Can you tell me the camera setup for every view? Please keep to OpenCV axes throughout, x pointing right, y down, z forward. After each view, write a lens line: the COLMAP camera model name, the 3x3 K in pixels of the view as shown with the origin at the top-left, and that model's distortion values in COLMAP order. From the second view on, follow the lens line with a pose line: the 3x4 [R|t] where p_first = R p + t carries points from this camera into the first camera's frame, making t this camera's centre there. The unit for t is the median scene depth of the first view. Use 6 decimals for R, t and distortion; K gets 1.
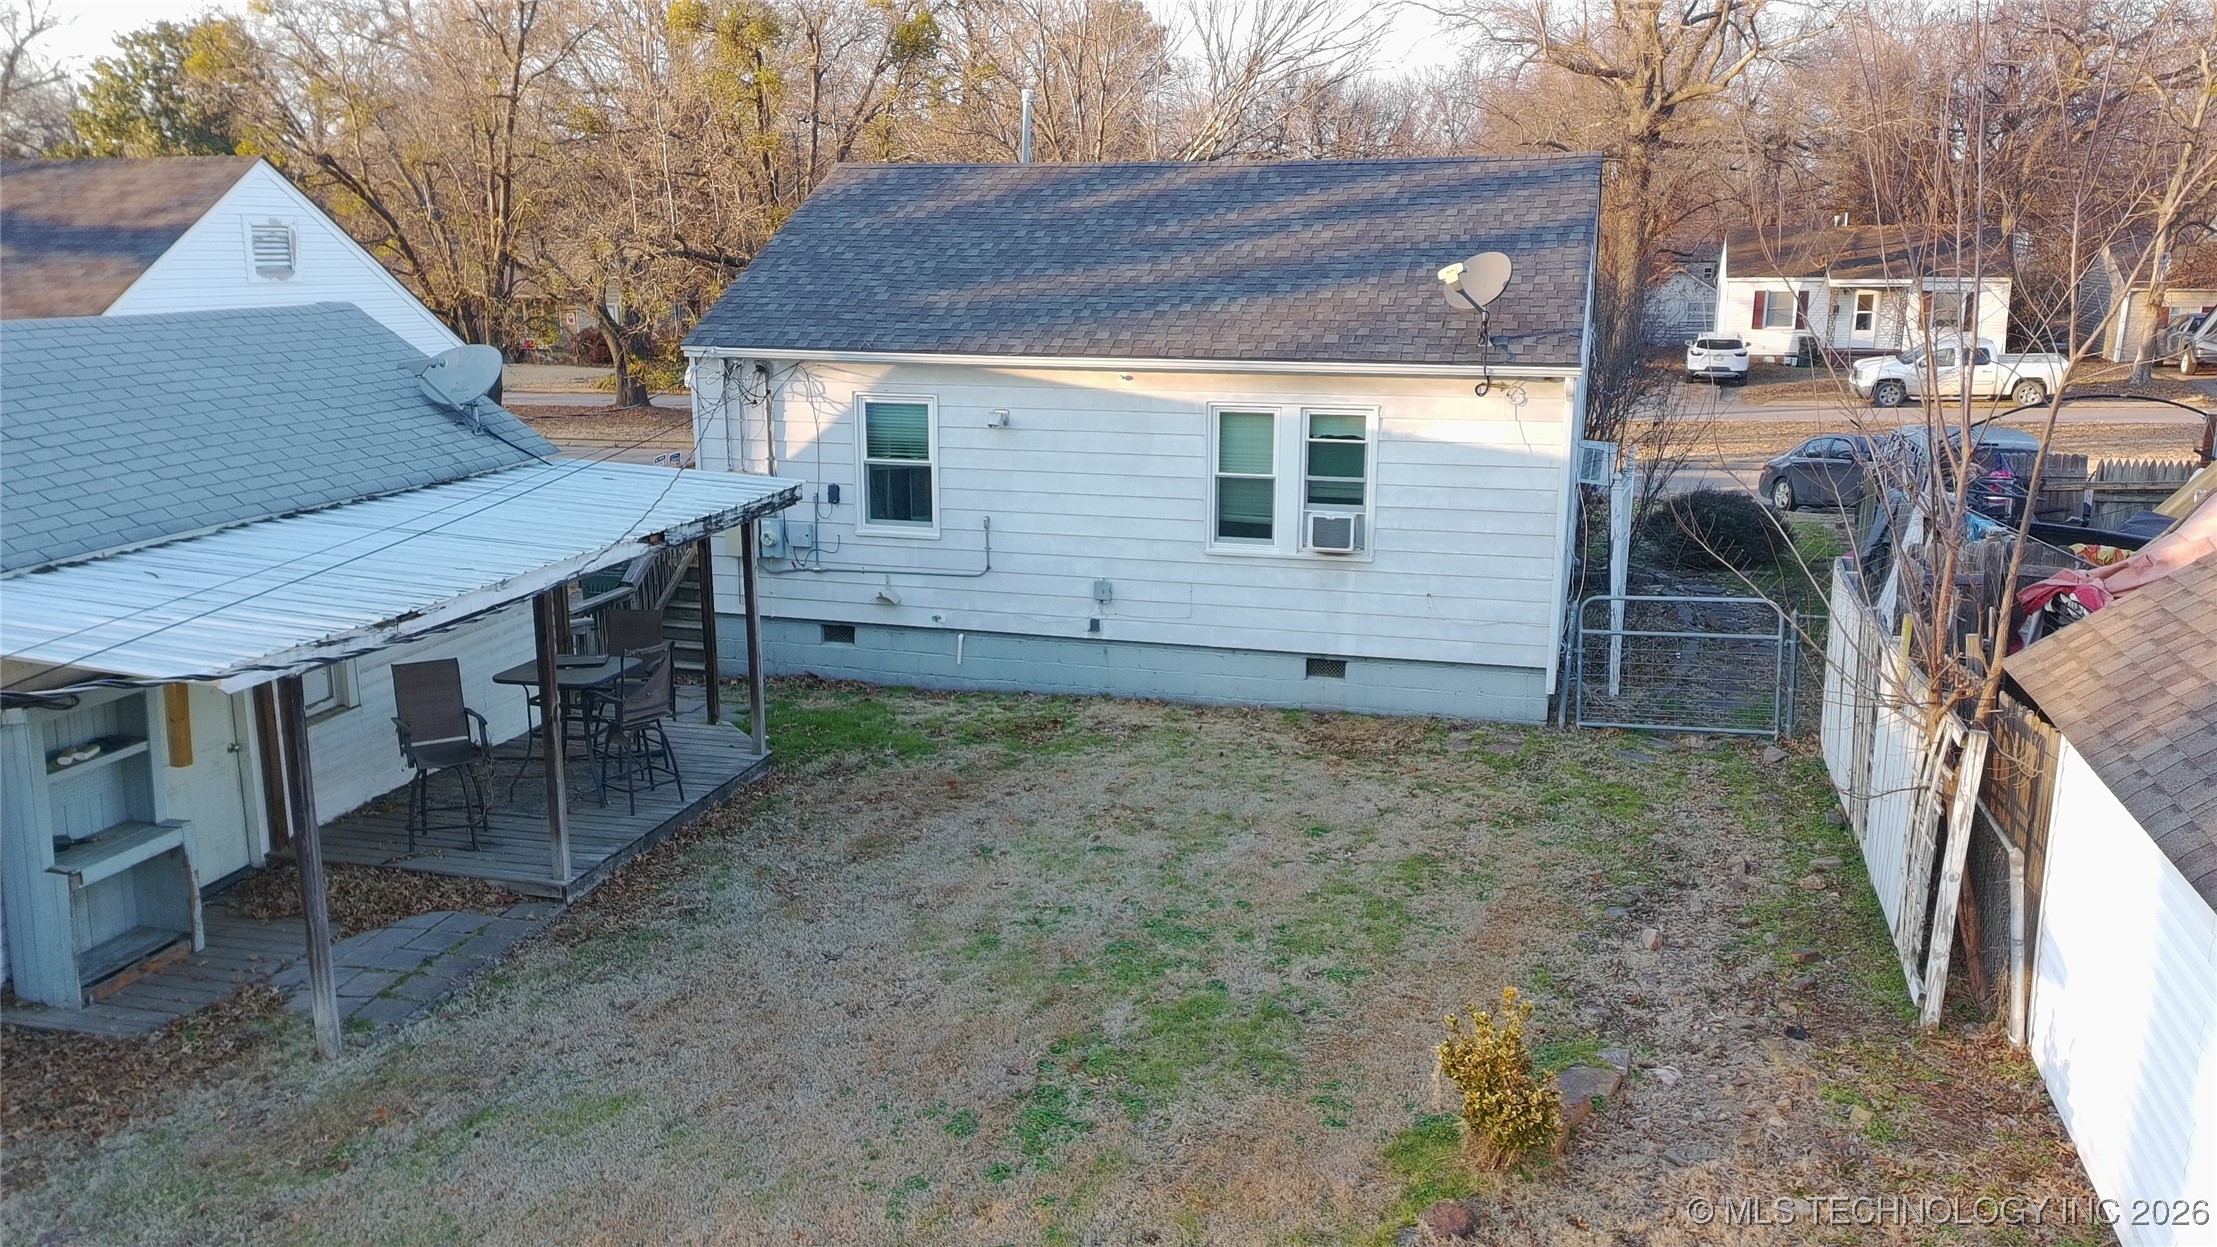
lens RADIAL K [[1679.6, 0, 1108.4], [0, 1679.6, 619.0], [0, 0, 1]] dist [0.079446, -0.086473]
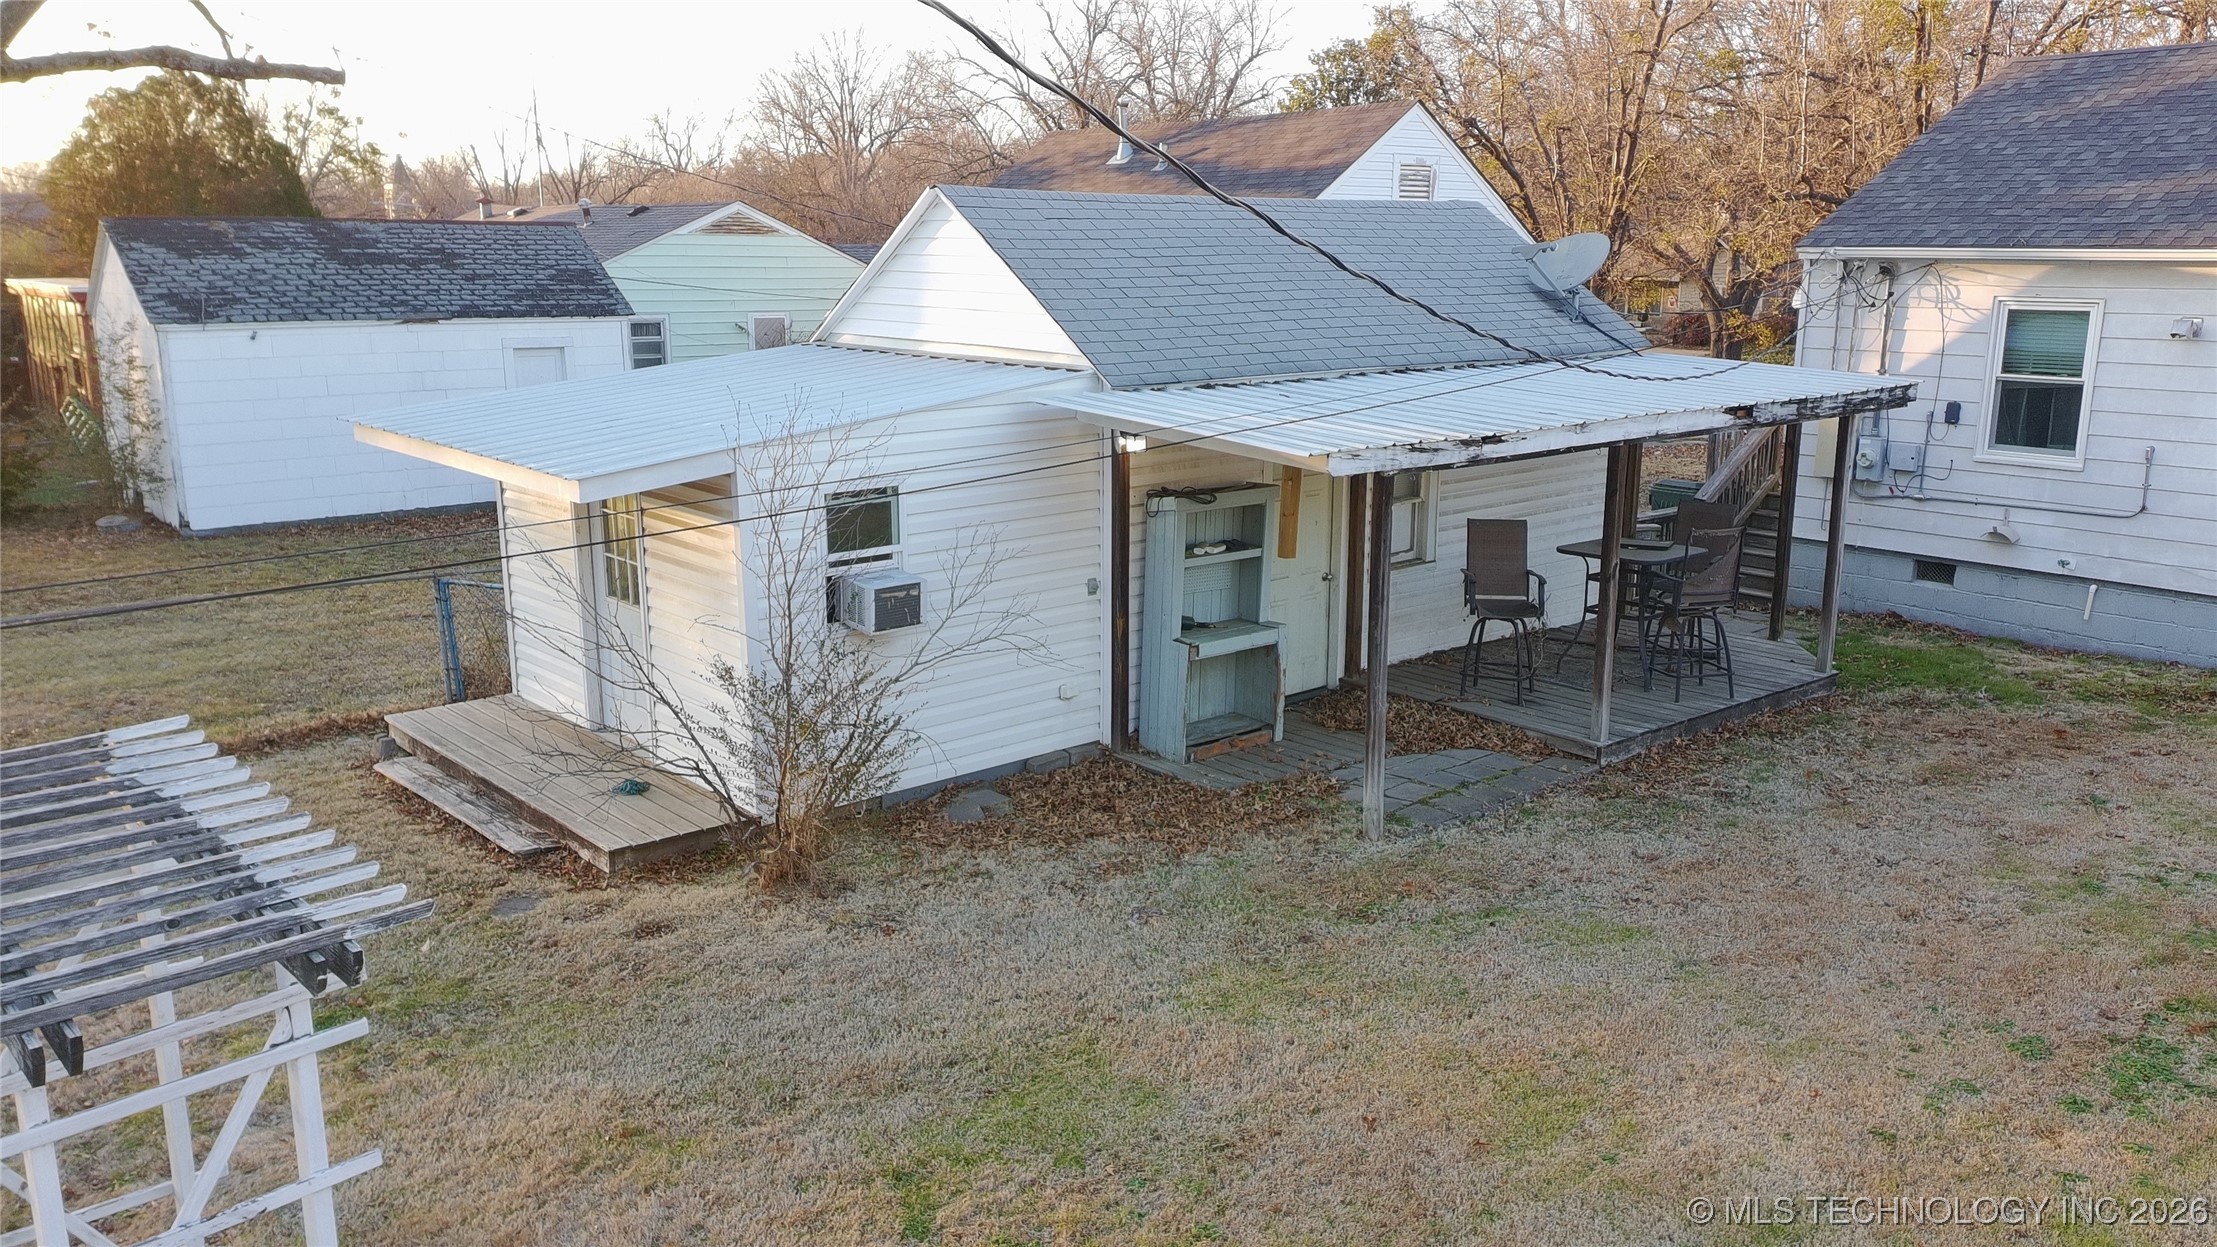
lens RADIAL K [[1679.6, 0, 1110.8], [0, 1679.6, 624.7], [0, 0, 1]] dist [0.079446, -0.086473]
pose [[0.815459, 0.125843, -0.564969, -0.003620], [-0.125146, 0.991324, 0.040180, 0.065311], [0.565124, 0.037939, 0.824133, 0.015354]]
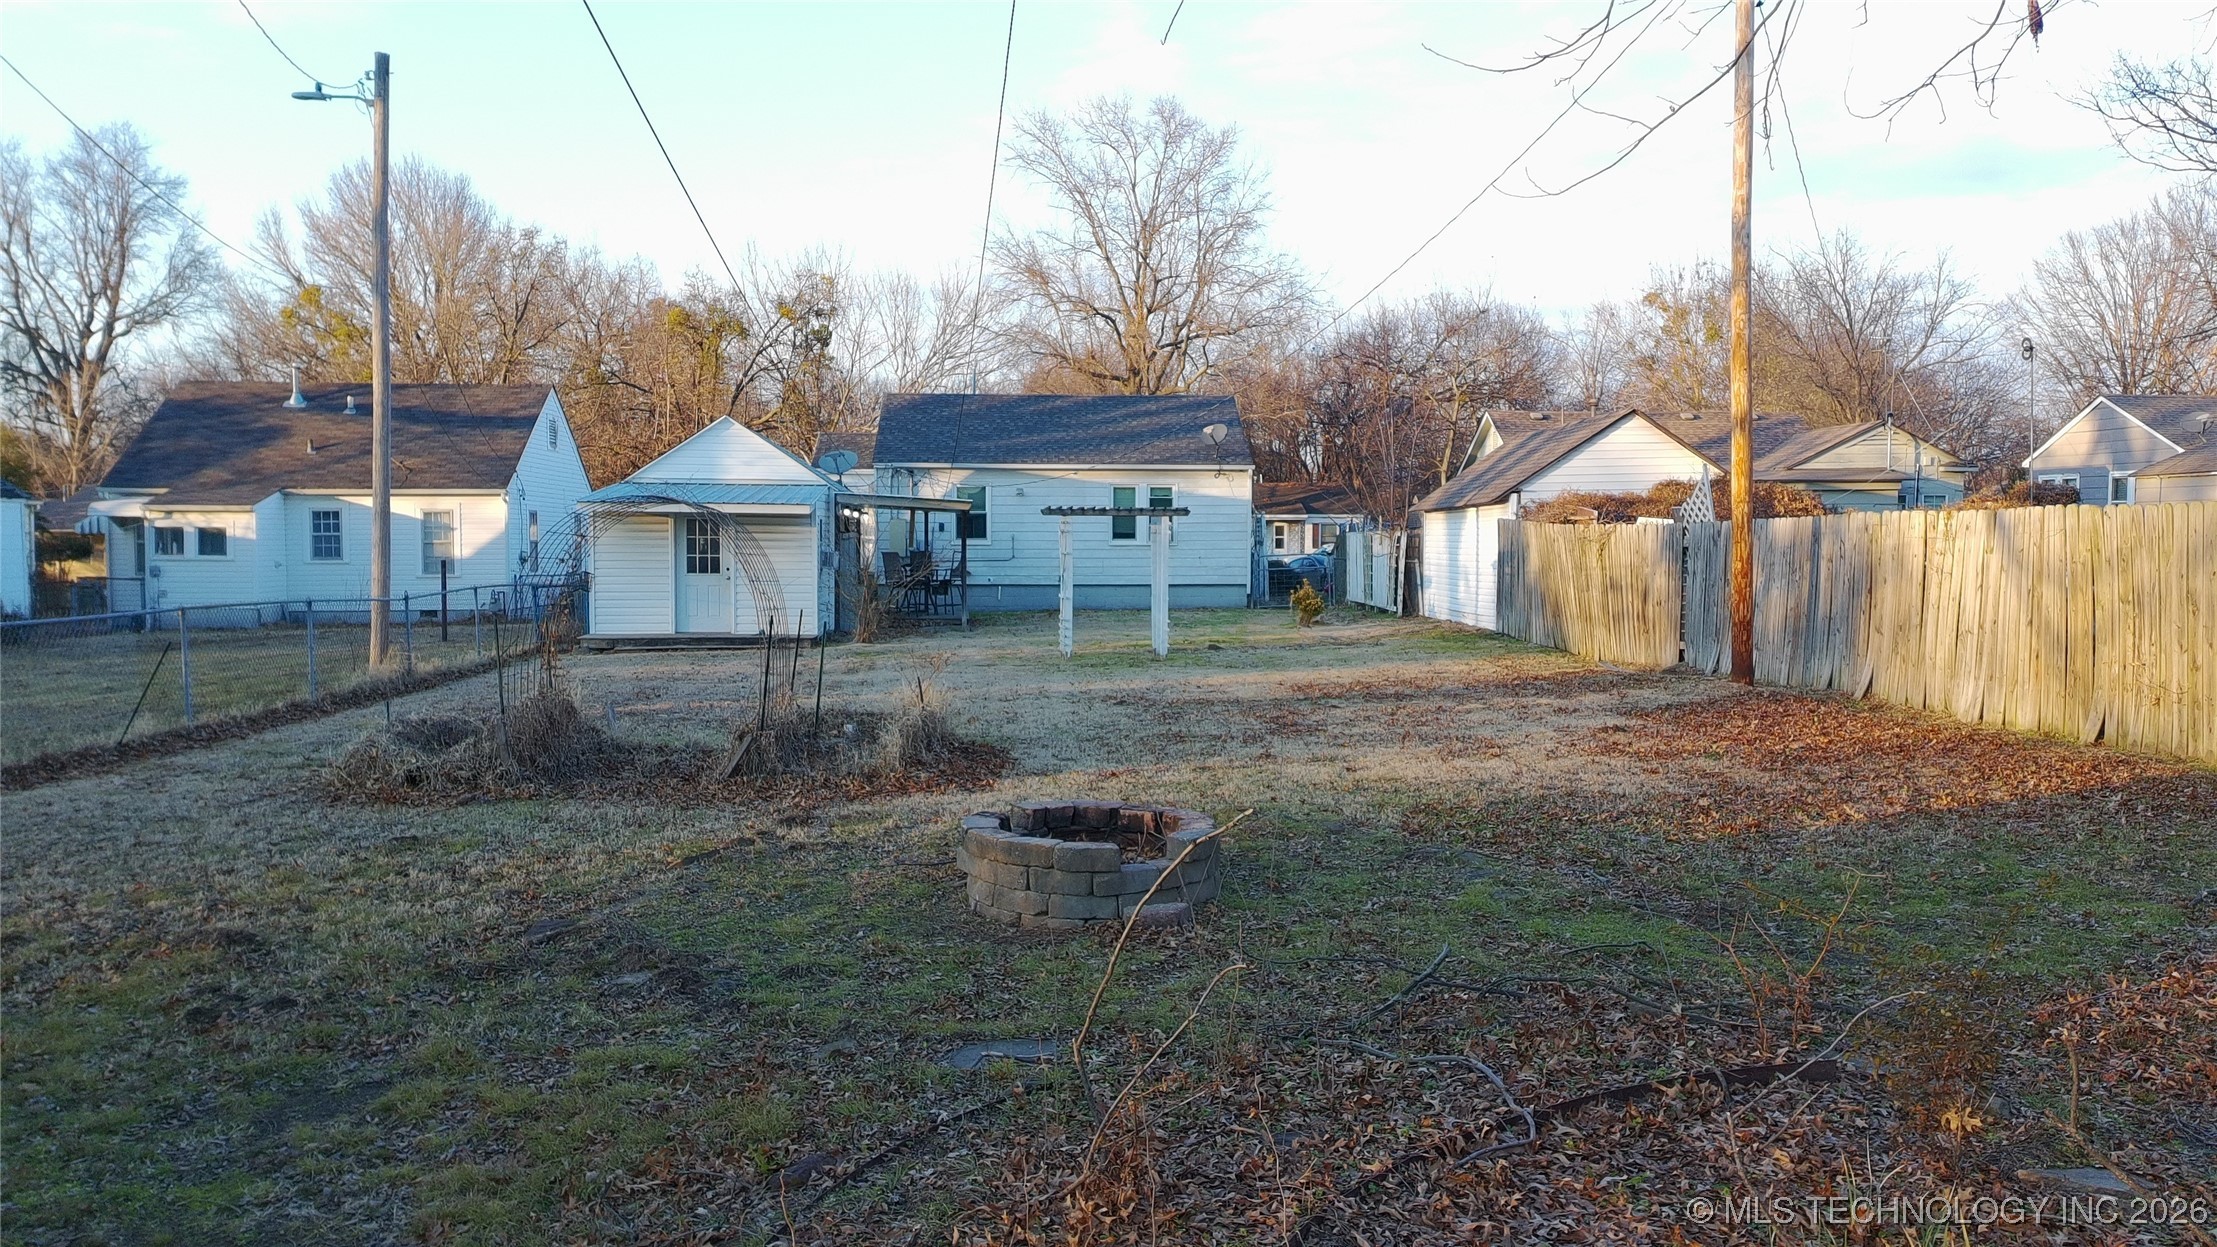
lens RADIAL K [[1679.6, 0, 1111.6], [0, 1679.6, 616.0], [0, 0, 1]] dist [0.079446, -0.086473]
pose [[0.941735, -0.014454, 0.336045, -0.831141], [0.073239, 0.983916, -0.162925, 0.503155], [-0.328285, 0.178043, 0.927647, -1.354575]]
